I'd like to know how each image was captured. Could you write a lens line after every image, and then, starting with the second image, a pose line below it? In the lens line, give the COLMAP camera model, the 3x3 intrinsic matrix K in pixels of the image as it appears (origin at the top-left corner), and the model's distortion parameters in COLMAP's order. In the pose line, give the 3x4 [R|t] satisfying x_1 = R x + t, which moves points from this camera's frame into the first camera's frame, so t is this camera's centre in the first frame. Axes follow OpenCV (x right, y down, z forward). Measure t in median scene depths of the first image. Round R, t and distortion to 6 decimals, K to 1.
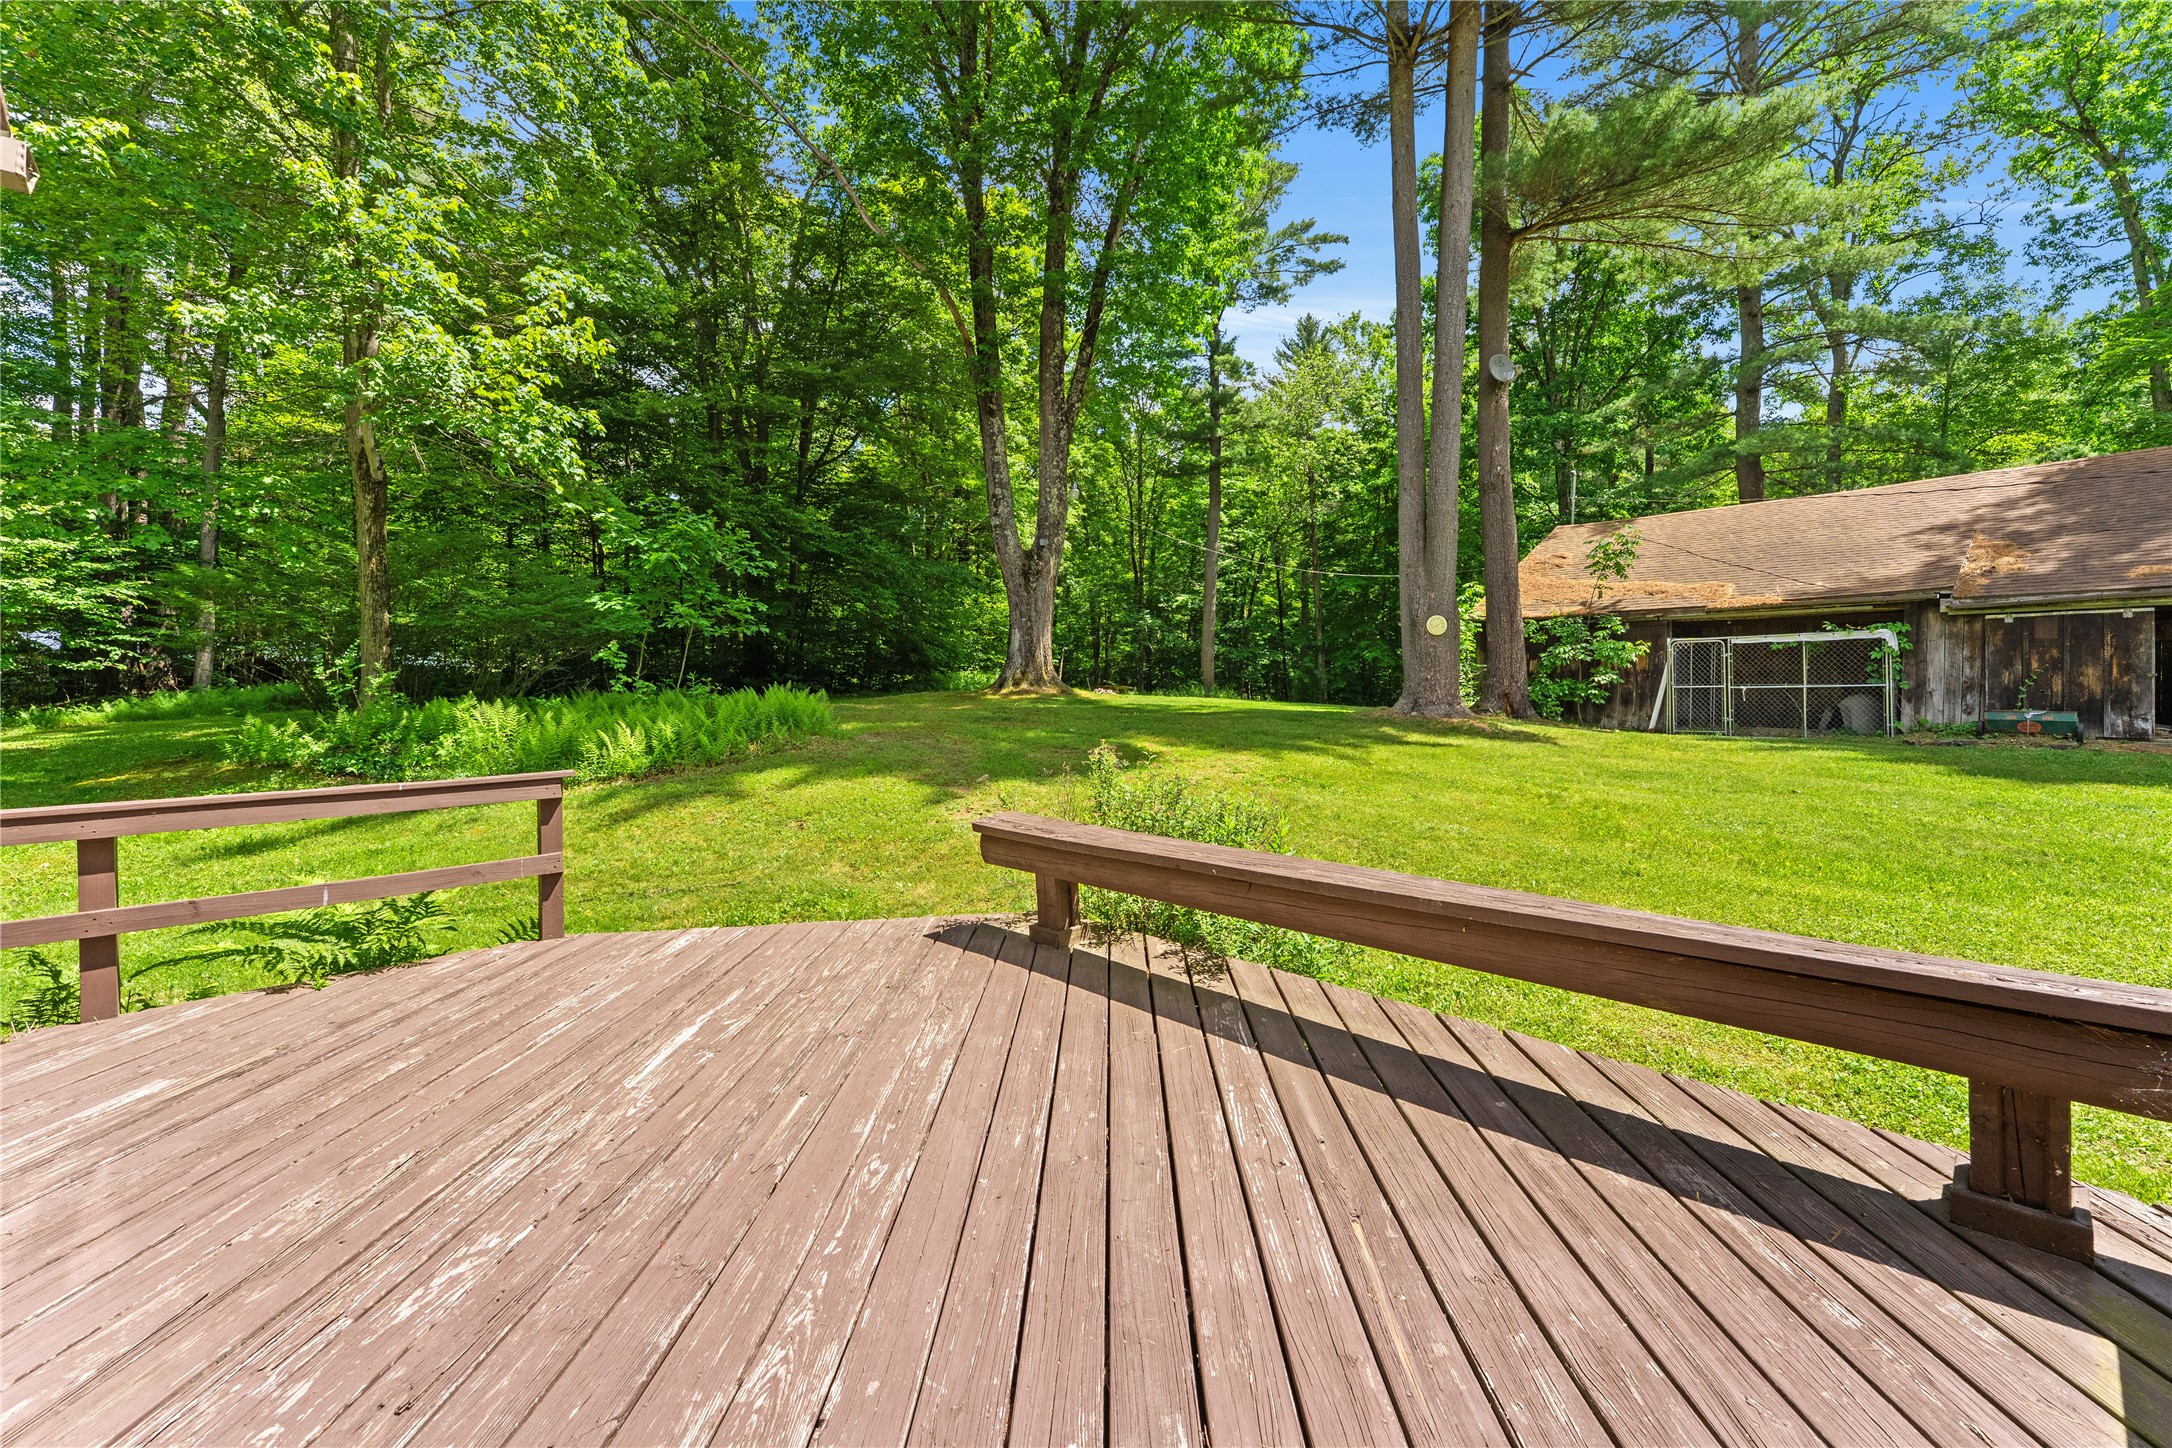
lens RADIAL K [[885.8, 0, 1079.7], [0, 885.8, 694.1], [0, 0, 1]] dist [-0.000808, 0.000539]
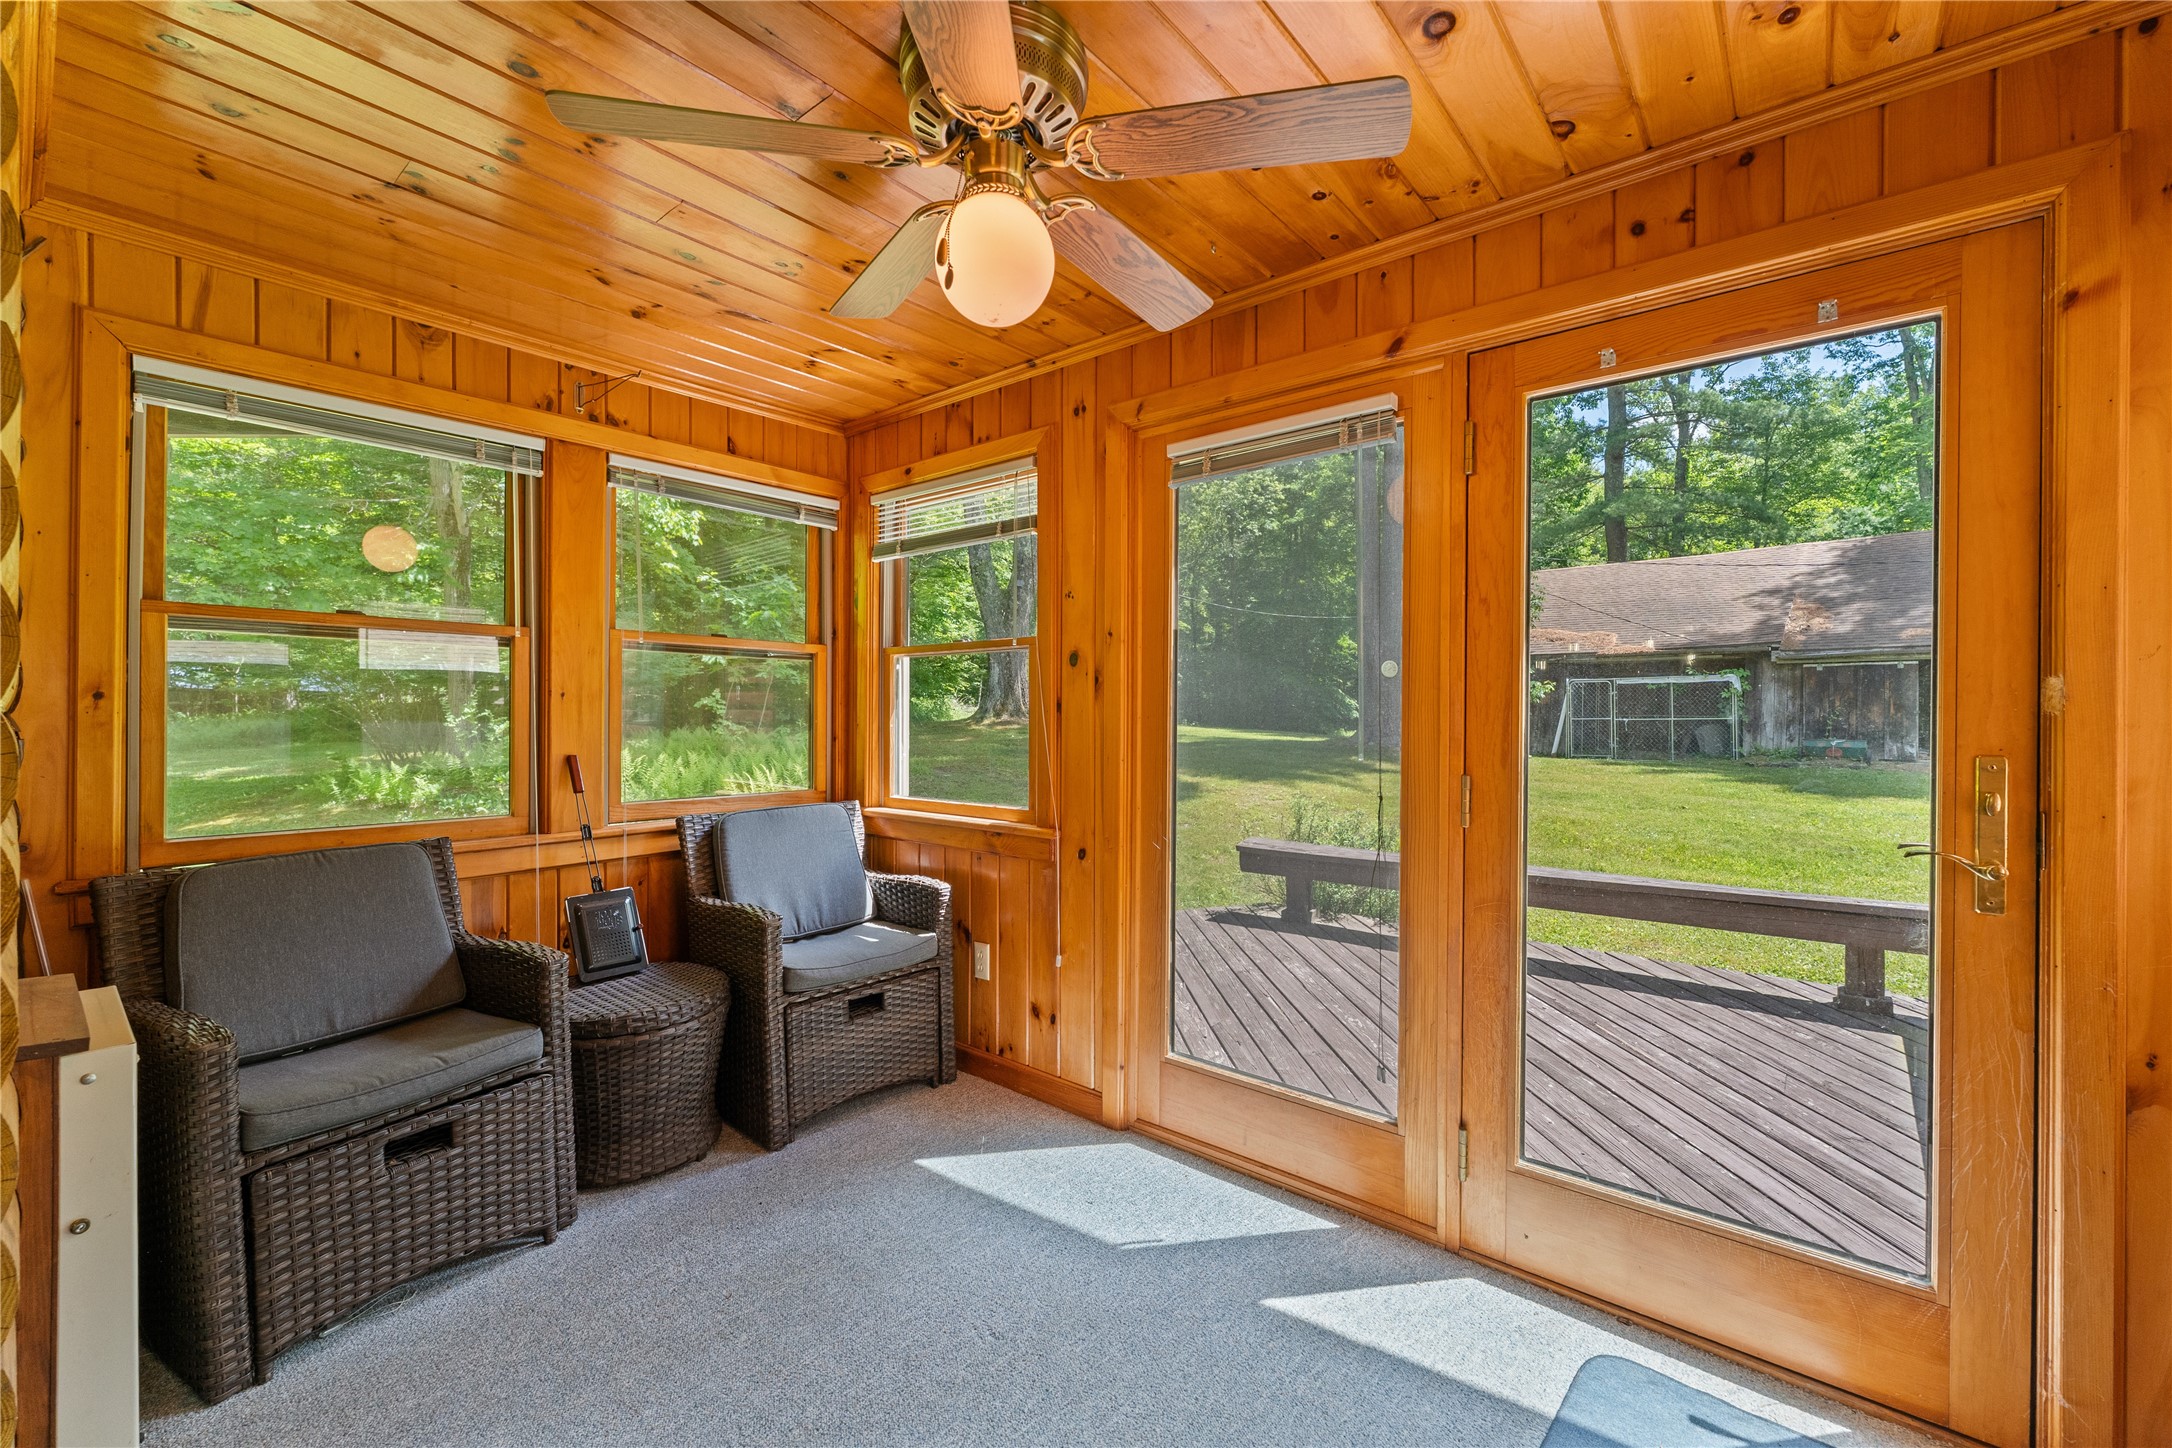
lens RADIAL K [[885.8, 0, 1083.2], [0, 885.8, 720.2], [0, 0, 1]] dist [-0.000808, 0.000539]
pose [[0.992123, -0.005306, 0.125154, -0.162149], [0.004048, 0.999939, 0.010307, -0.024242], [-0.125201, -0.009719, 0.992084, -0.134033]]
